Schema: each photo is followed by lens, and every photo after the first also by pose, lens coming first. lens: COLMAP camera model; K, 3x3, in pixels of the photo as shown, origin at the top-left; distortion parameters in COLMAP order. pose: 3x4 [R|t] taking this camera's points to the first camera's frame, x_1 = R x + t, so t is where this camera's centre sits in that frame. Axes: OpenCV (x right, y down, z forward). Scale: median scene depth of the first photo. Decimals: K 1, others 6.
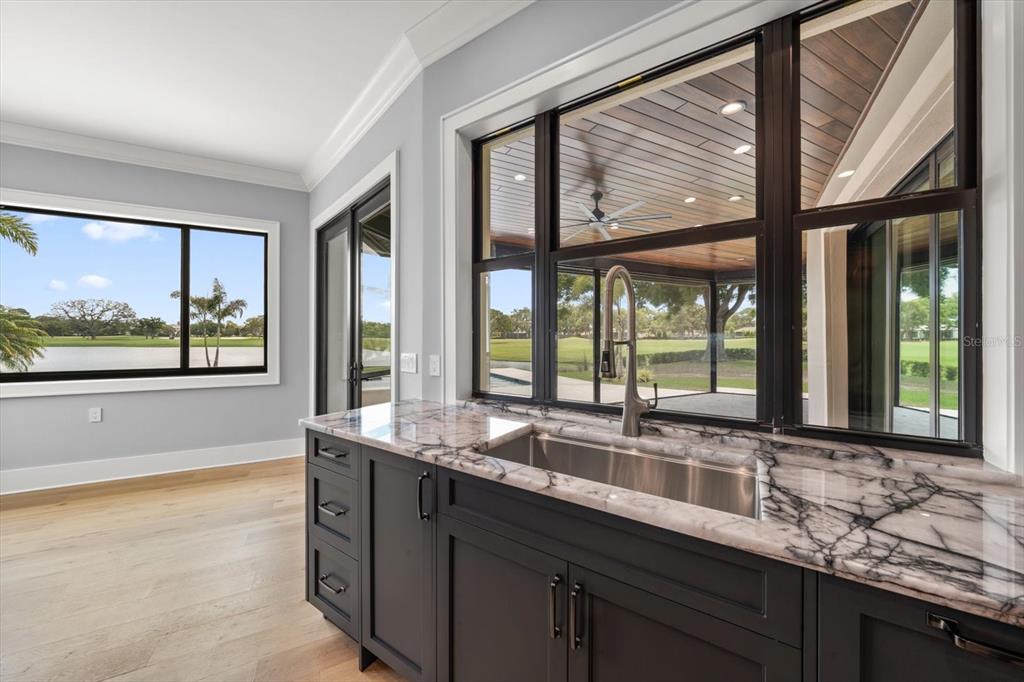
lens RADIAL K [[360.8, 0, 512.9], [0, 360.8, 336.6], [0, 0, 1]] dist [-0.001538, 0.000027]
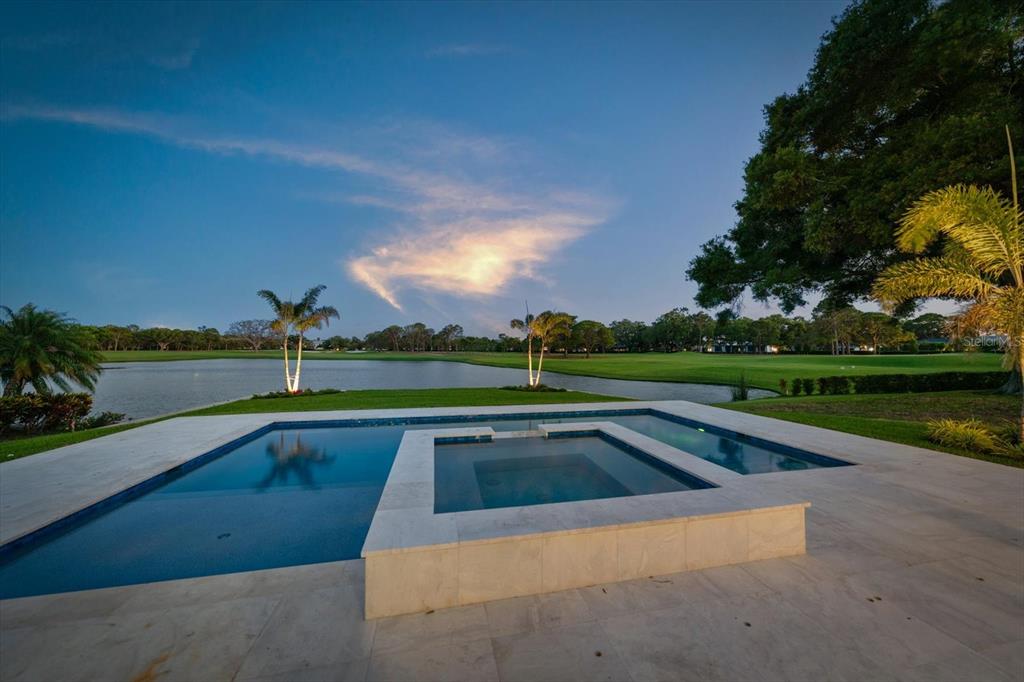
lens RADIAL K [[359.0, 0, 510.7], [0, 359.0, 335.2], [0, 0, 1]] dist [-0.001146, -0.000091]
pose [[0.966260, -0.010002, -0.257374, -1.168727], [-0.000994, 0.999094, -0.042558, -0.005193], [0.257566, 0.041377, 0.965374, 2.879547]]
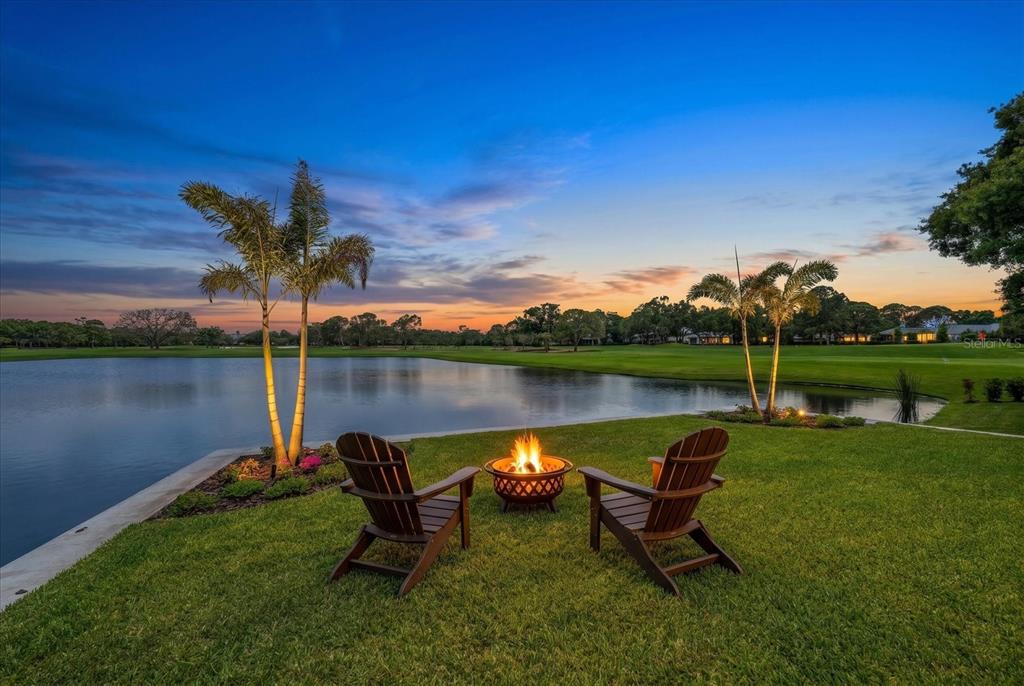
lens RADIAL K [[387.9, 0, 507.9], [0, 387.9, 339.0], [0, 0, 1]] dist [-0.002098, -0.000278]
pose [[0.990121, -0.010292, -0.139835, -5.311016], [0.008621, 0.999884, -0.012555, -0.013478], [0.139948, 0.011226, 0.990095, 6.172494]]
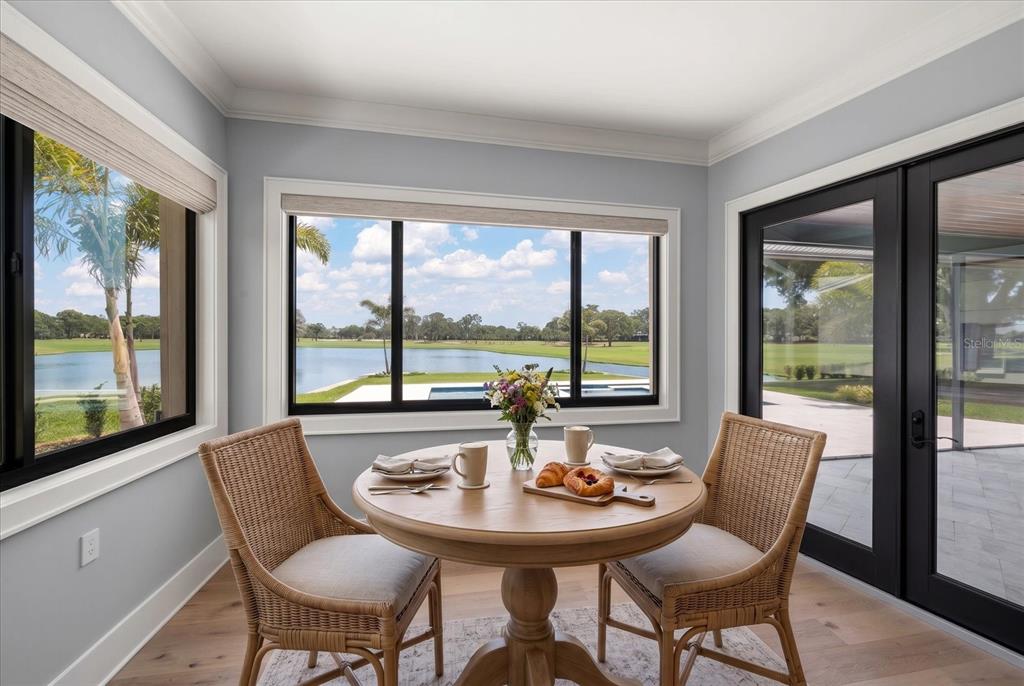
lens RADIAL K [[374.4, 0, 517.2], [0, 374.4, 339.7], [0, 0, 1]] dist [-0.000188, 0.000003]
pose [[0.959577, 0.000733, -0.281445, -1.346095], [-0.000304, 0.999999, 0.001571, -0.069877], [0.281446, -0.001422, 0.959576, 0.280618]]
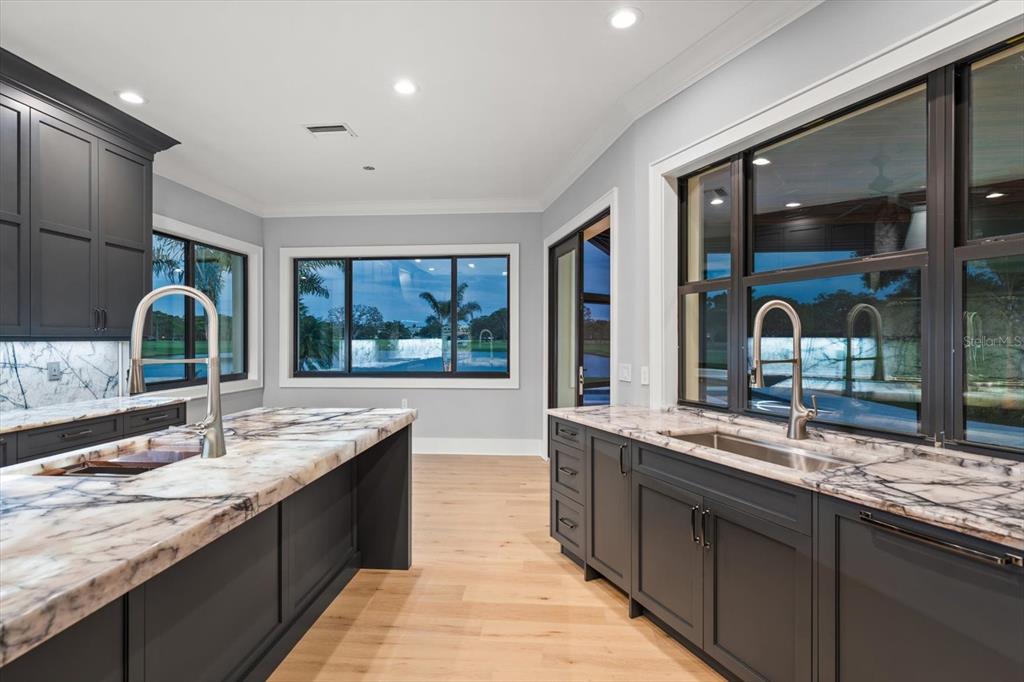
lens RADIAL K [[495.7, 0, 512.0], [0, 495.7, 341.0], [0, 0, 1]] dist [0.004926, 0.000093]
pose [[0.852240, -0.000395, -0.523150, 0.253324], [0.002726, 0.999989, 0.003686, -0.038361], [0.523143, -0.004567, 0.852233, -0.583223]]
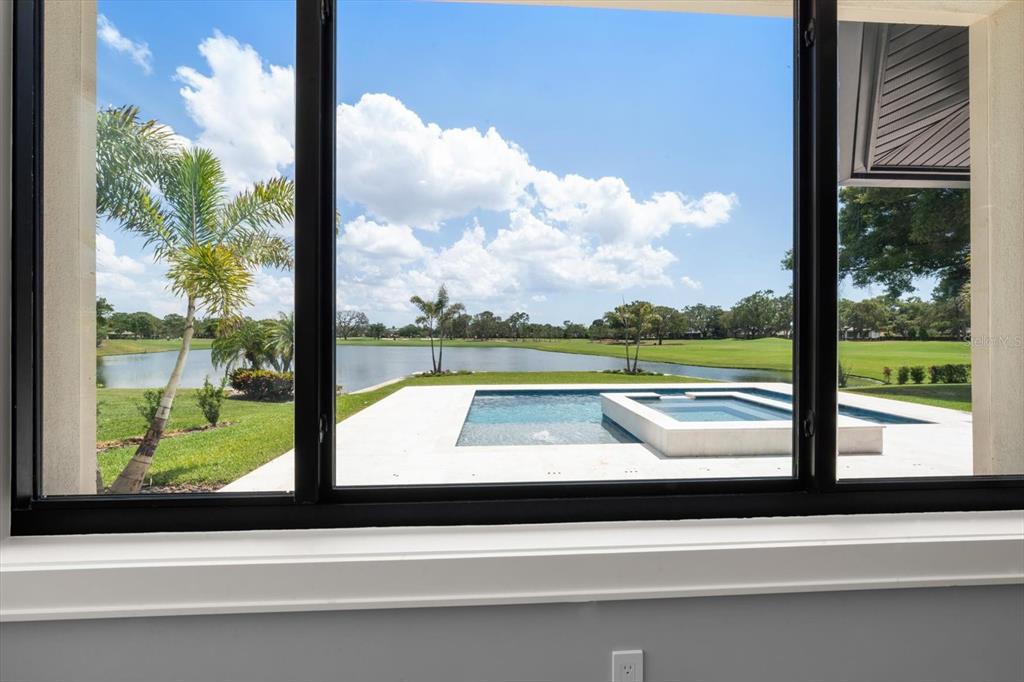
lens RADIAL K [[360.8, 0, 512.9], [0, 360.8, 336.6], [0, 0, 1]] dist [-0.001538, 0.000027]
pose [[0.911364, -0.003813, -0.411584, -1.742153], [0.003286, 0.999993, -0.001986, -0.060427], [0.411589, 0.000458, 0.911370, 1.165252]]
